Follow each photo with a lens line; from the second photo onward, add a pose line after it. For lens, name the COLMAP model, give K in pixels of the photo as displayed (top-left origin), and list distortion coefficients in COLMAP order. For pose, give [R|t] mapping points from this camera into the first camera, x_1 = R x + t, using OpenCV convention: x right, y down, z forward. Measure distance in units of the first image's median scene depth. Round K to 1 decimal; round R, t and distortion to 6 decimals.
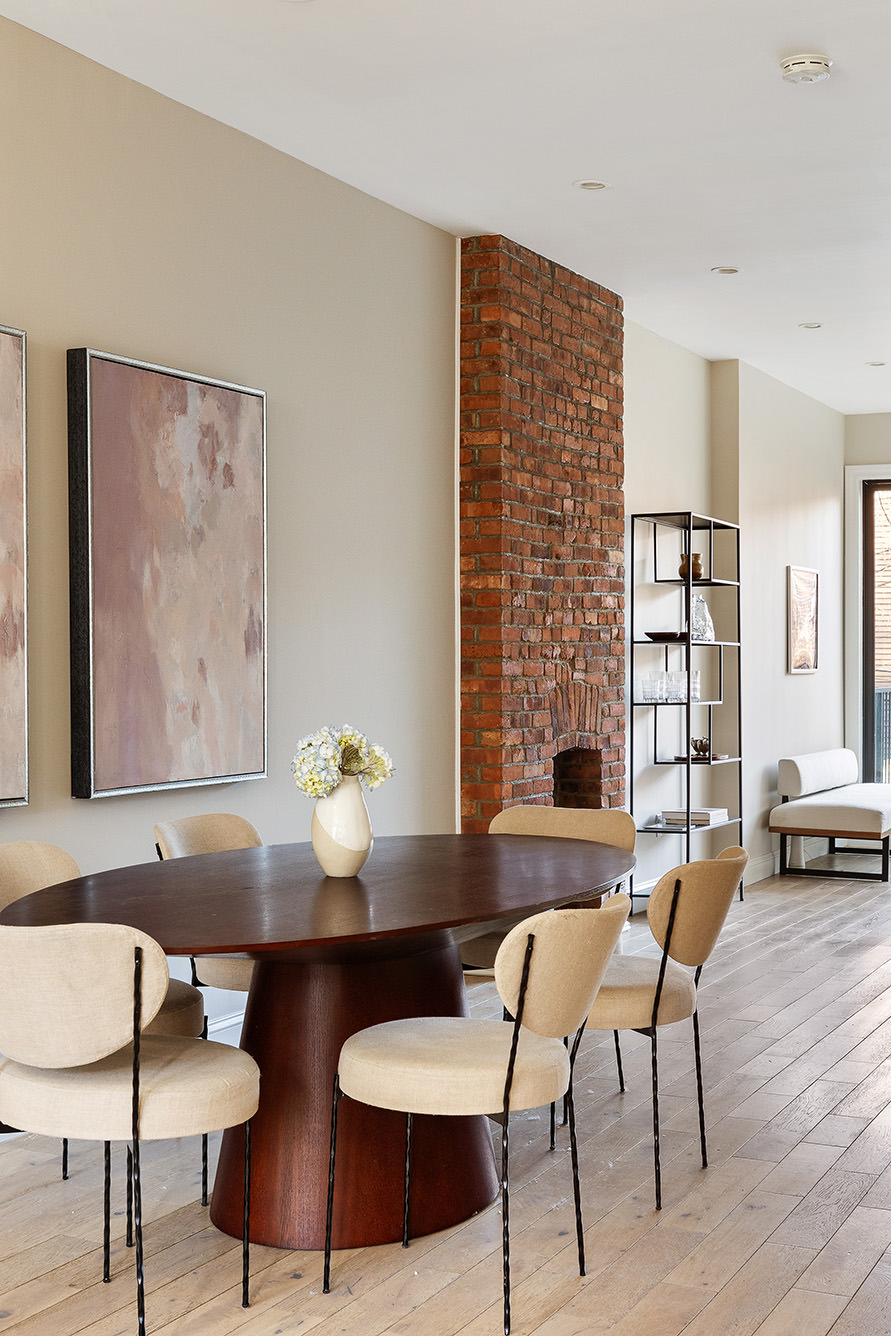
lens RADIAL K [[1827.3, 0, 445.5], [0, 1827.3, 668.0], [0, 0, 1]] dist [-0.006237, -0.026194]
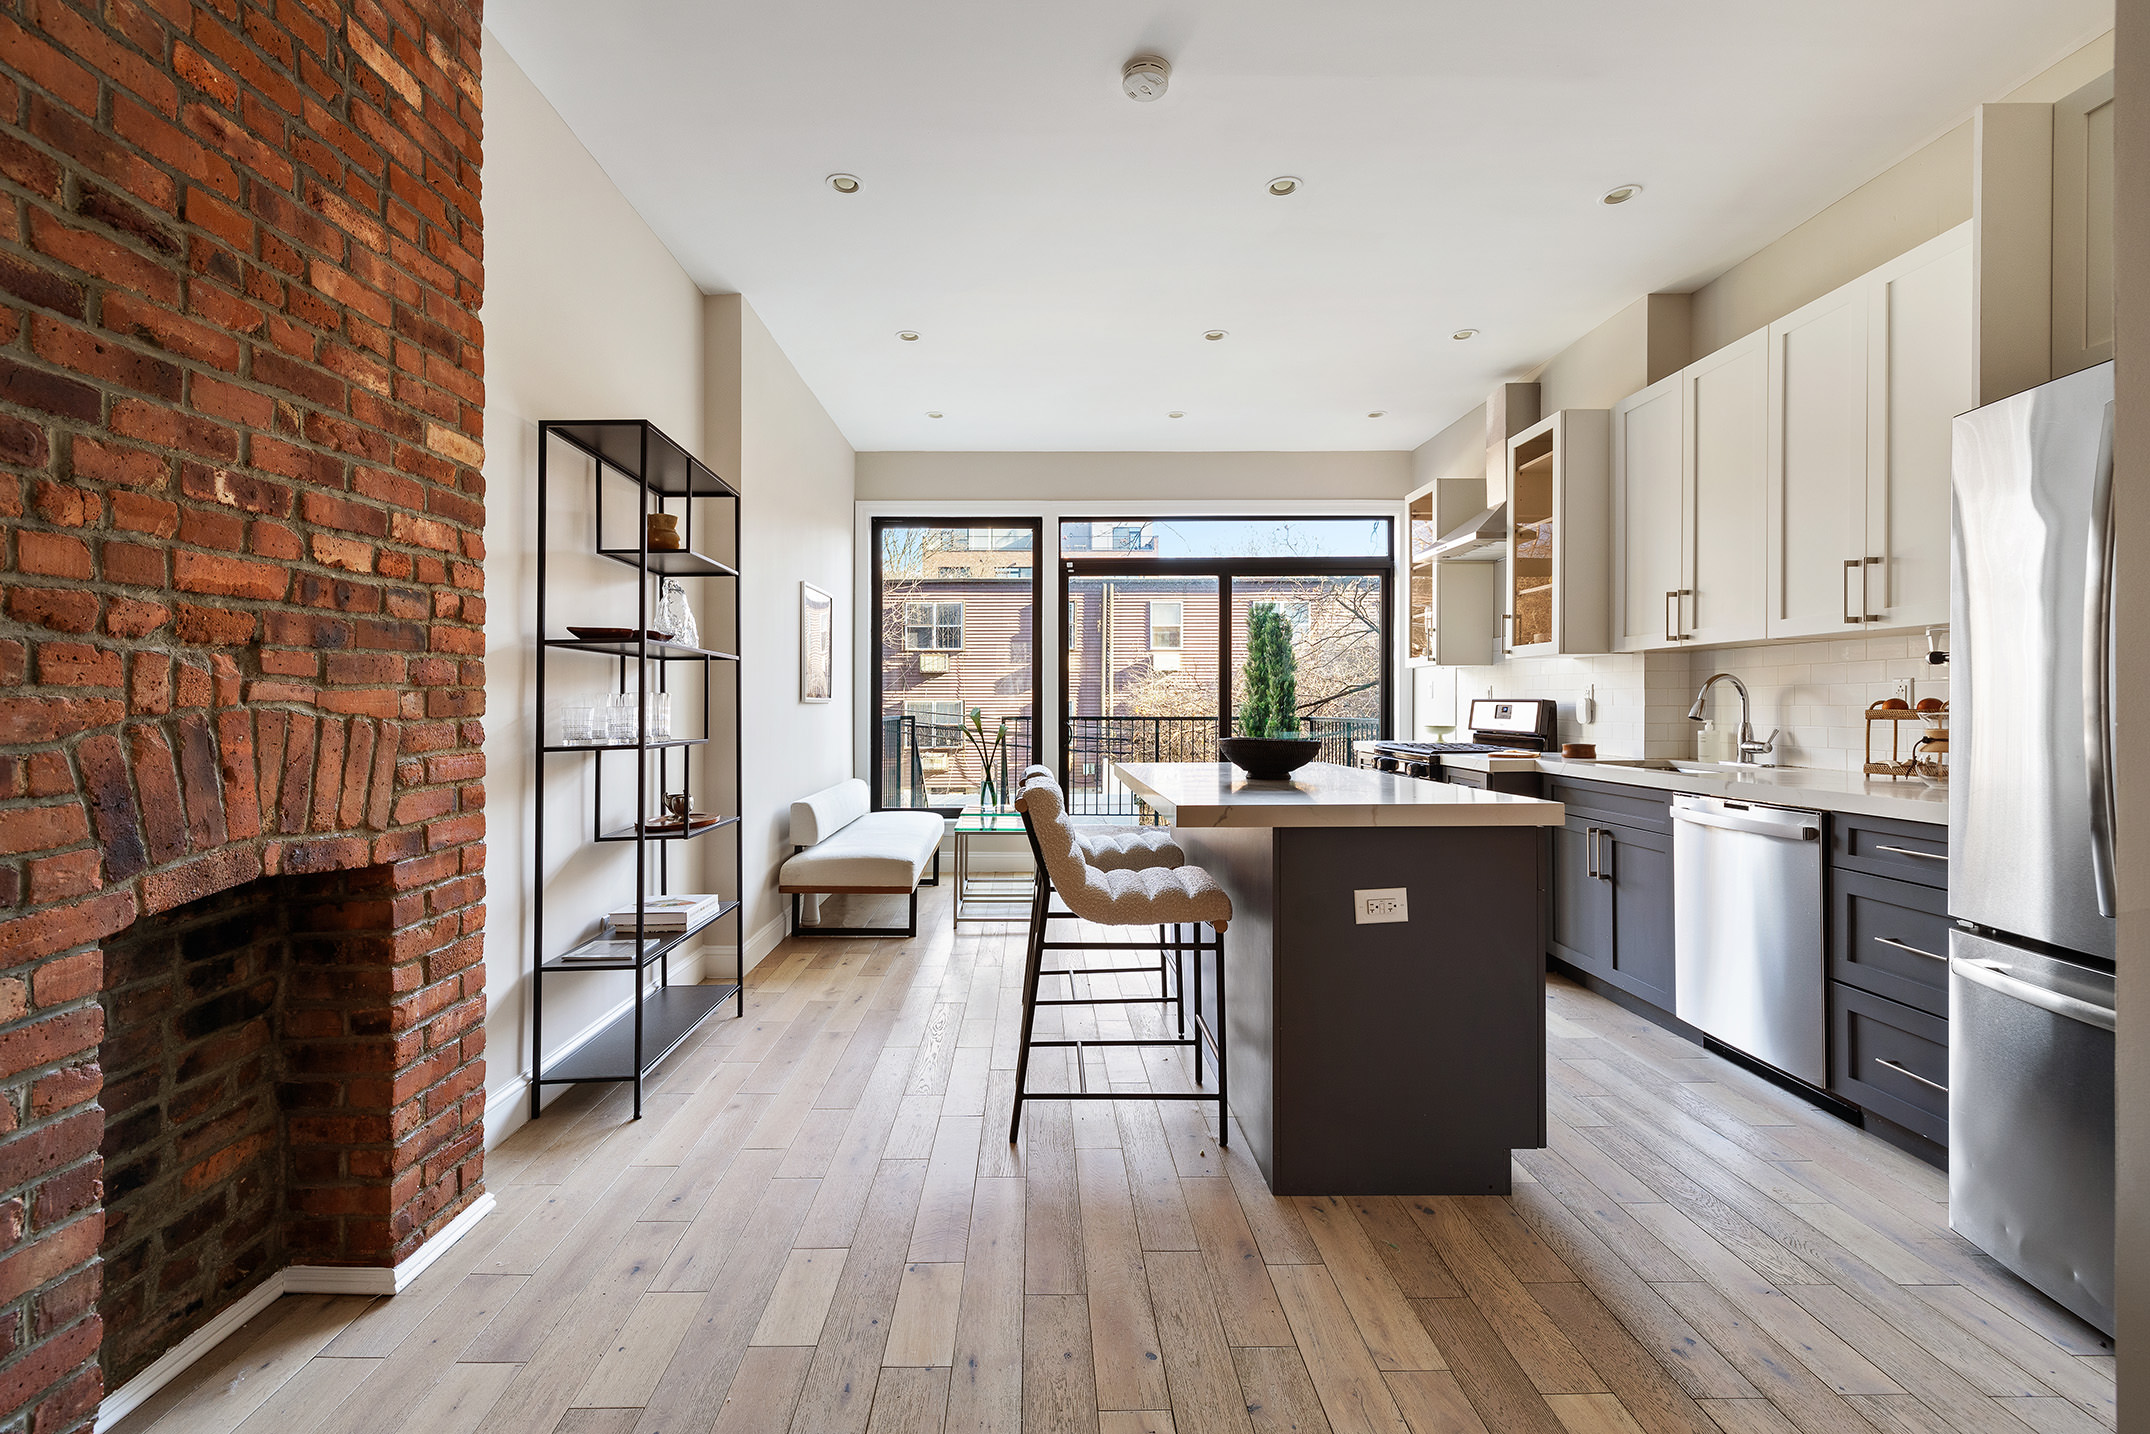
lens RADIAL K [[950.4, 0, 1031.3], [0, 950.4, 666.6], [0, 0, 1]] dist [0.000333, 0.000074]
pose [[0.906648, 0.010229, 0.421765, 0.134745], [0.008356, 0.999075, -0.042193, 0.008920], [-0.421806, 0.041778, 0.905723, 0.766398]]
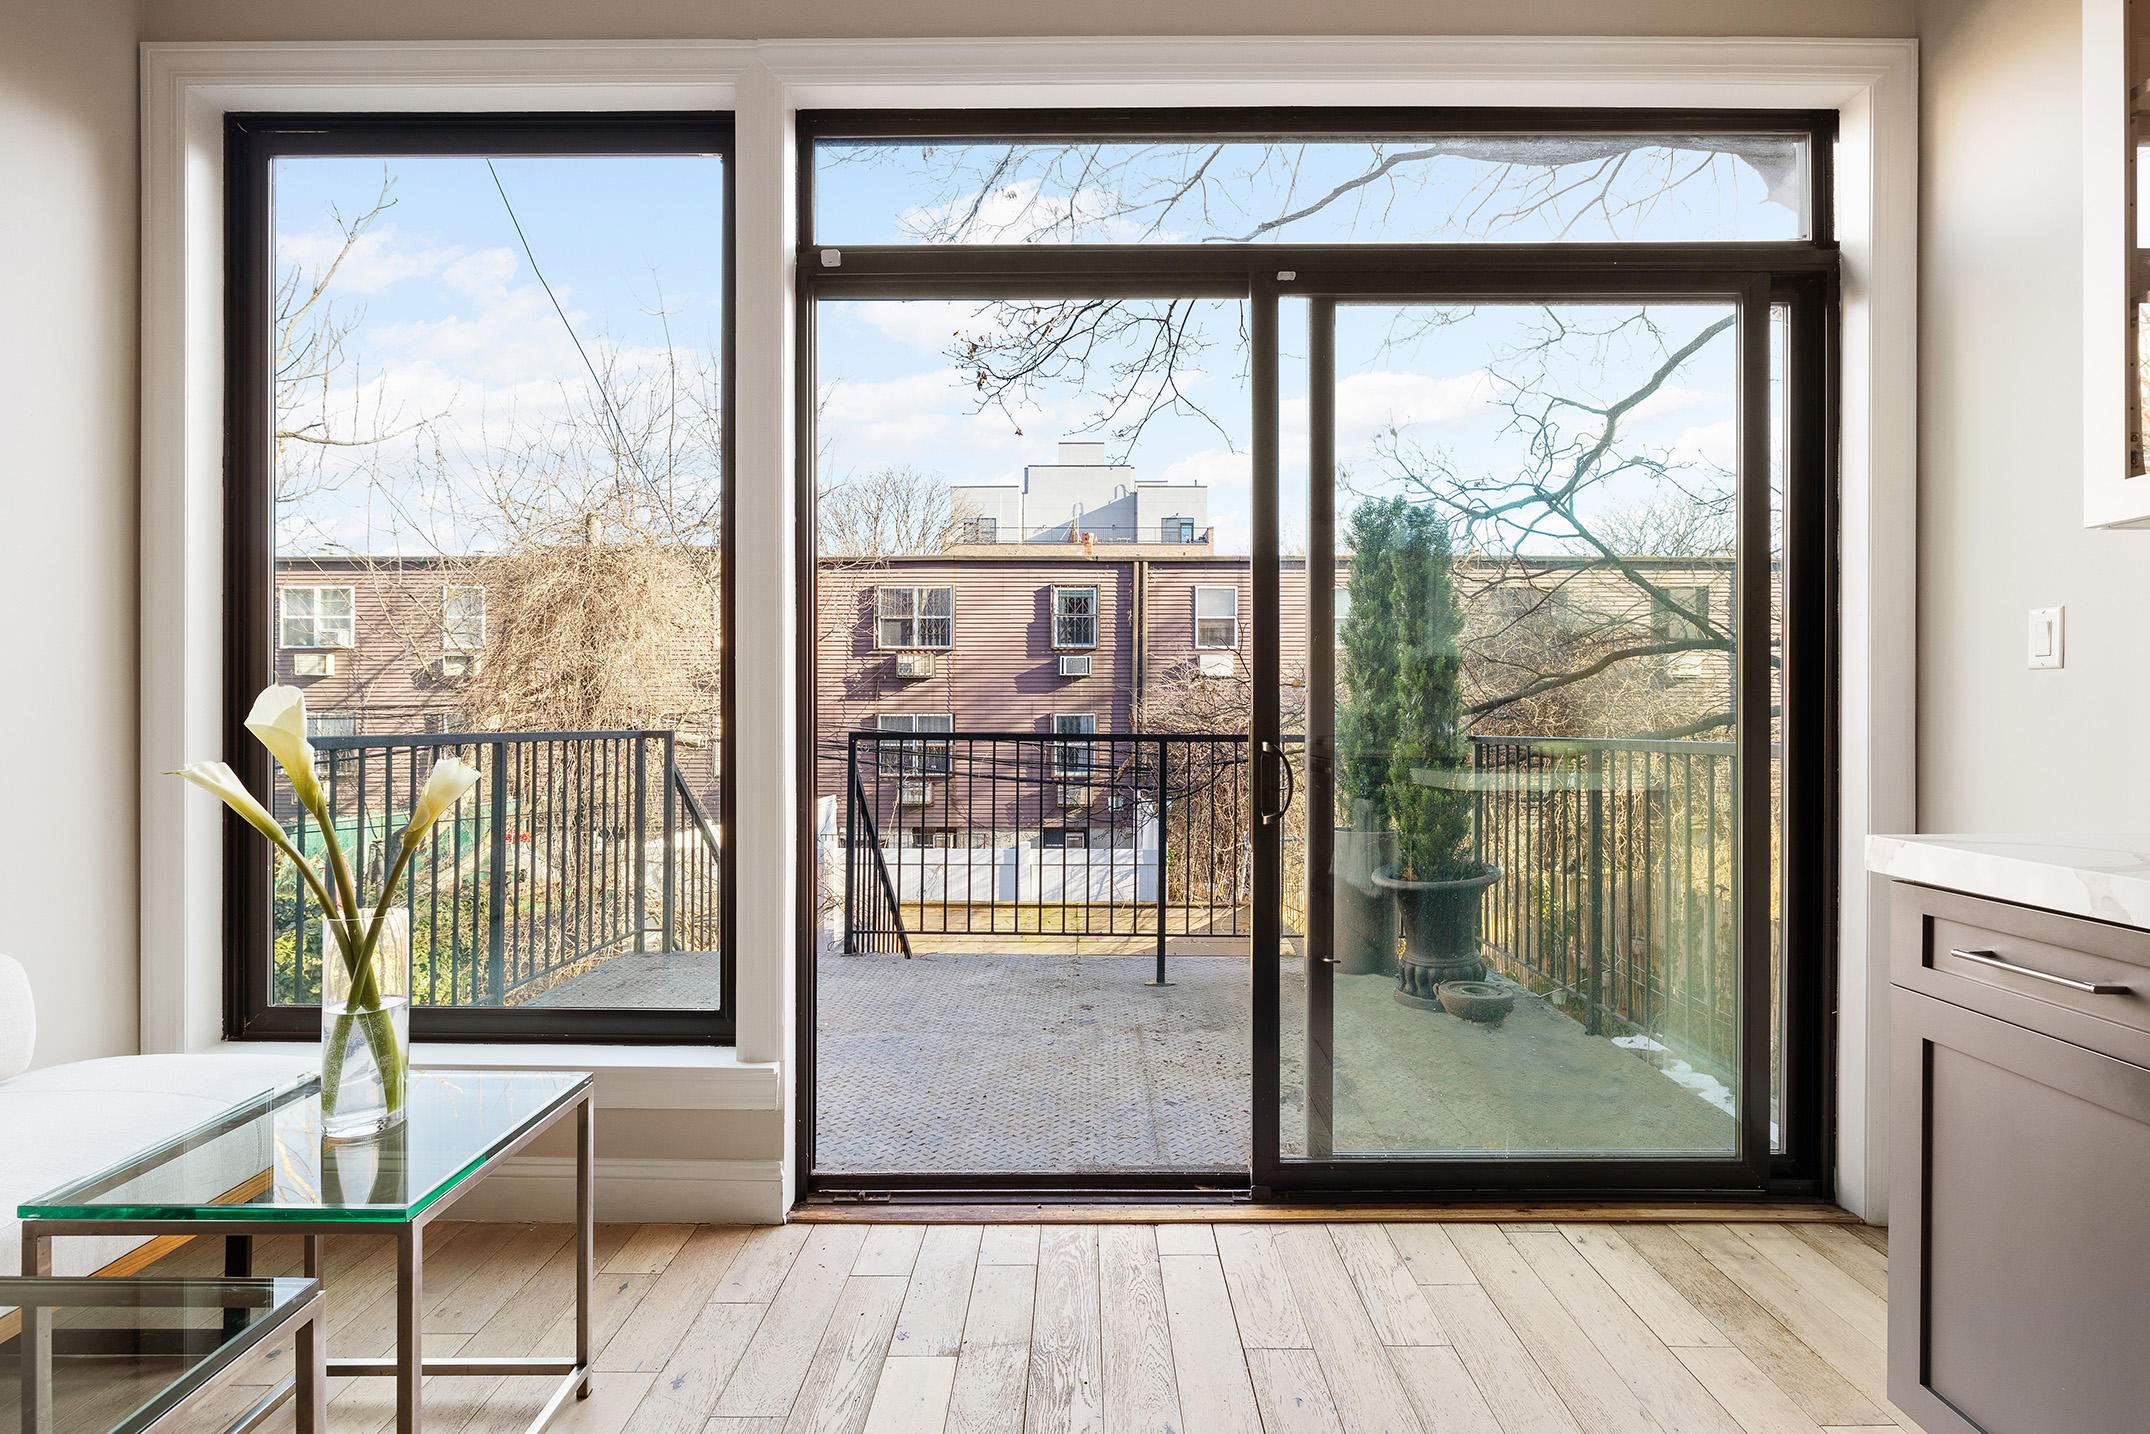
lens RADIAL K [[1046.4, 0, 1075.0], [0, 1046.4, 717.0], [0, 0, 1]] dist [-0.090753, -0.000059]
pose [[0.906936, -0.001426, 0.421266, 0.471565], [0.004654, 0.999967, -0.006635, 0.016303], [-0.421243, 0.007978, 0.906913, 1.236385]]
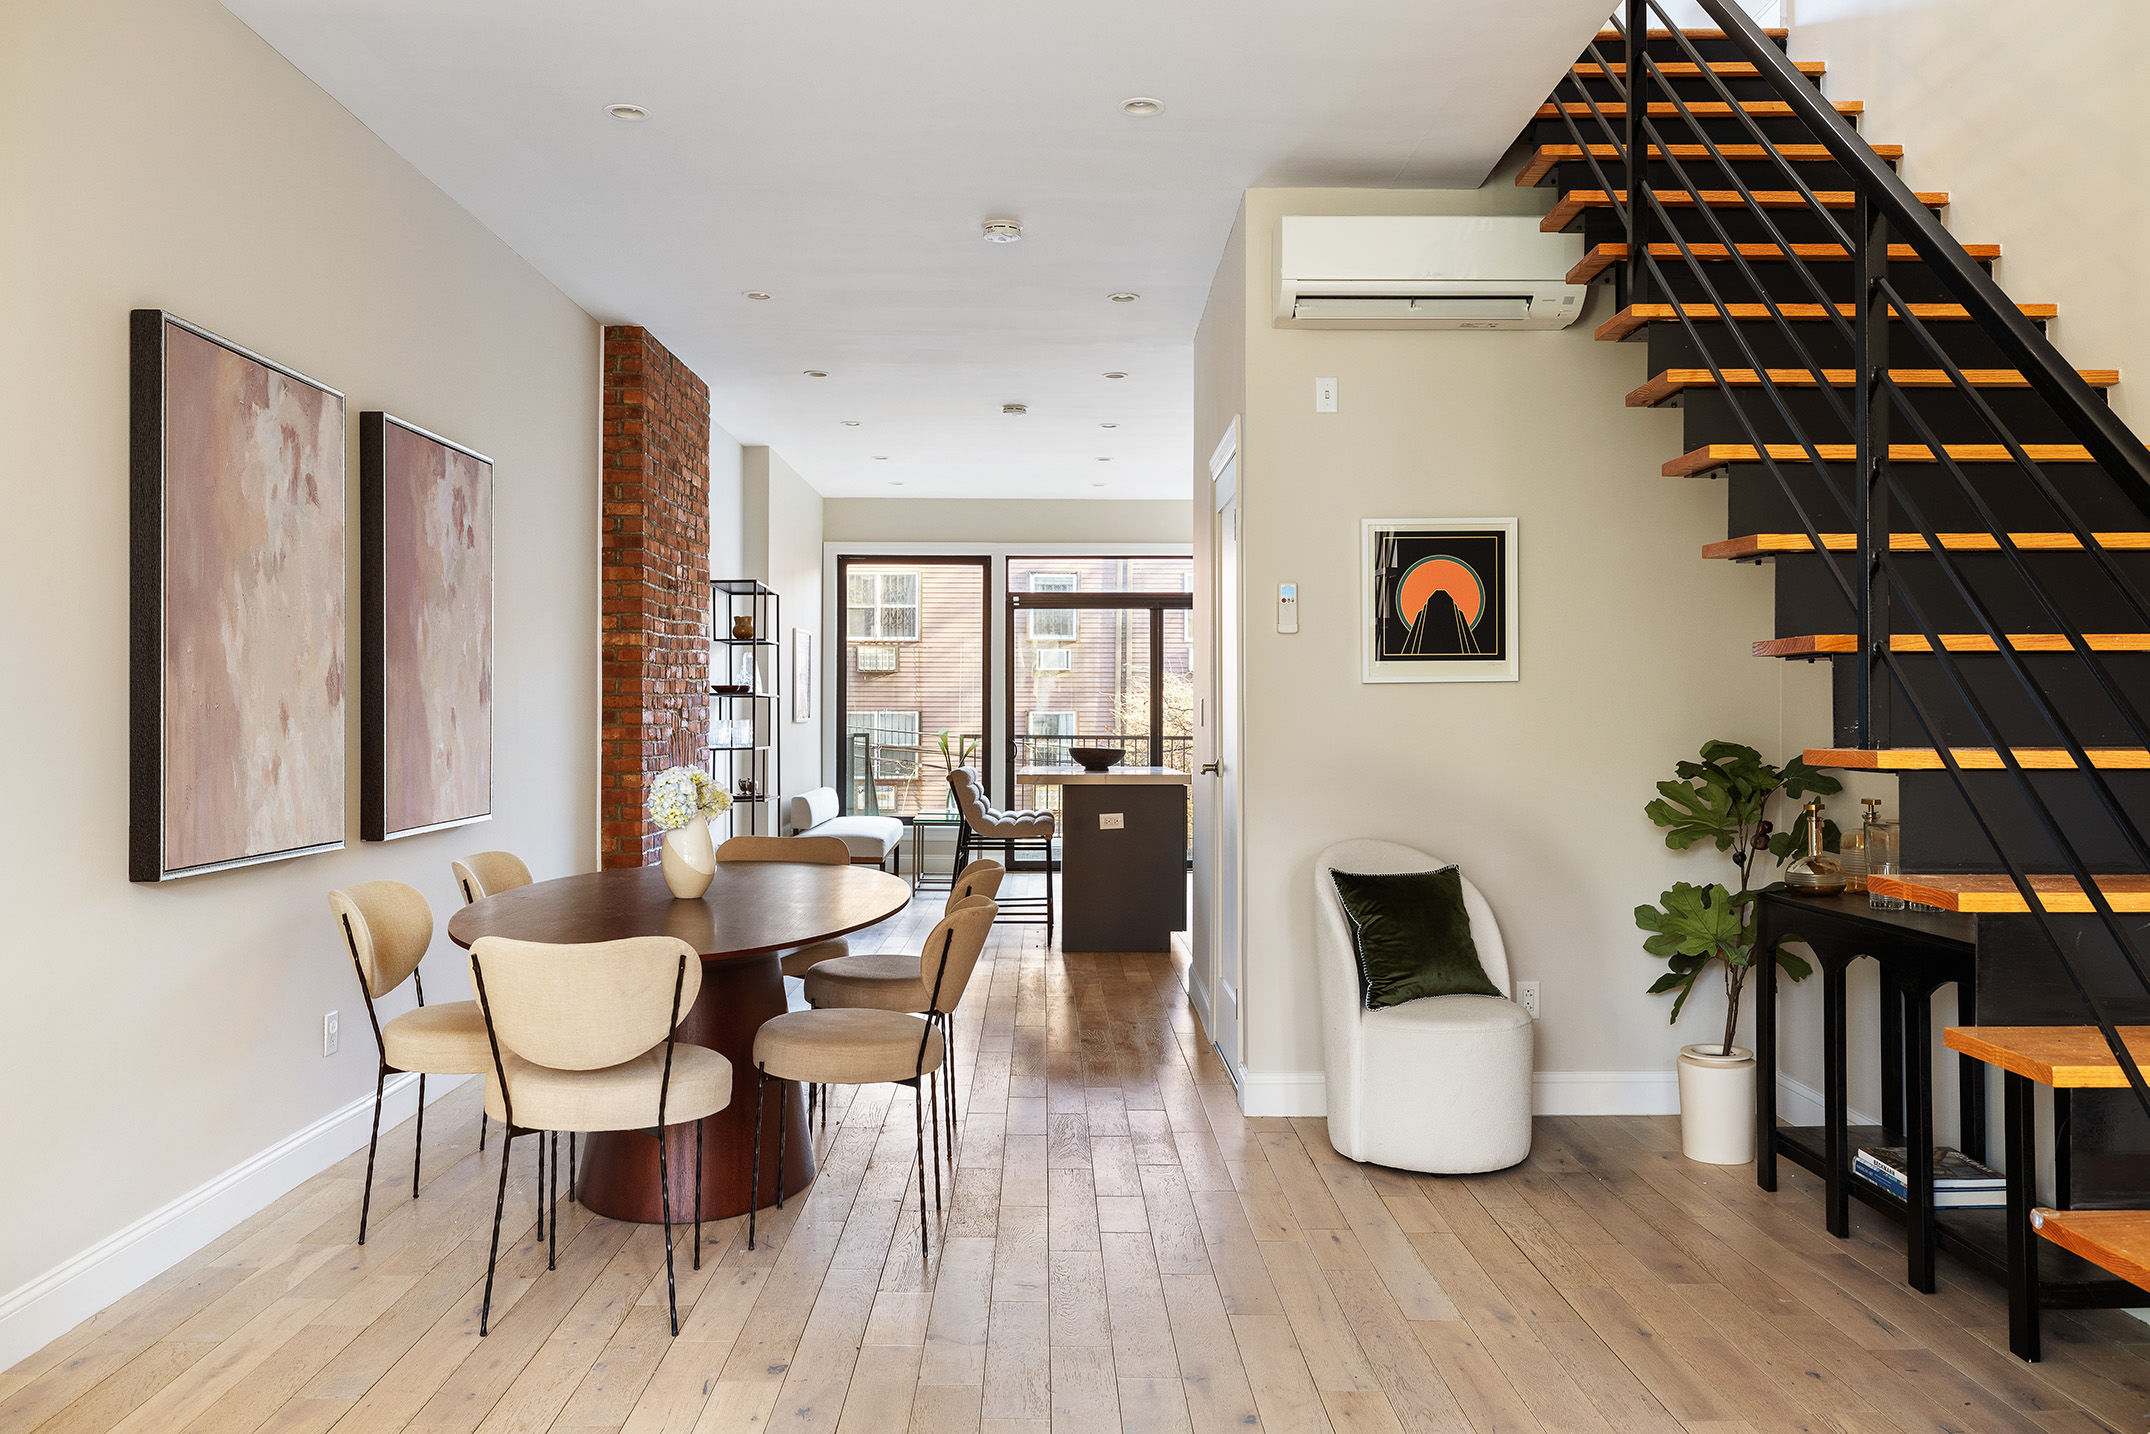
lens RADIAL K [[1671.5, 0, 1075.0], [0, 1671.5, 717.0], [0, 0, 1]] dist [-0.002113, -0.000069]
pose [[0.897277, -0.002478, 0.441462, -0.167853], [0.003069, 0.999995, -0.000624, 0.001344], [-0.441458, 0.001914, 0.897280, -0.024337]]
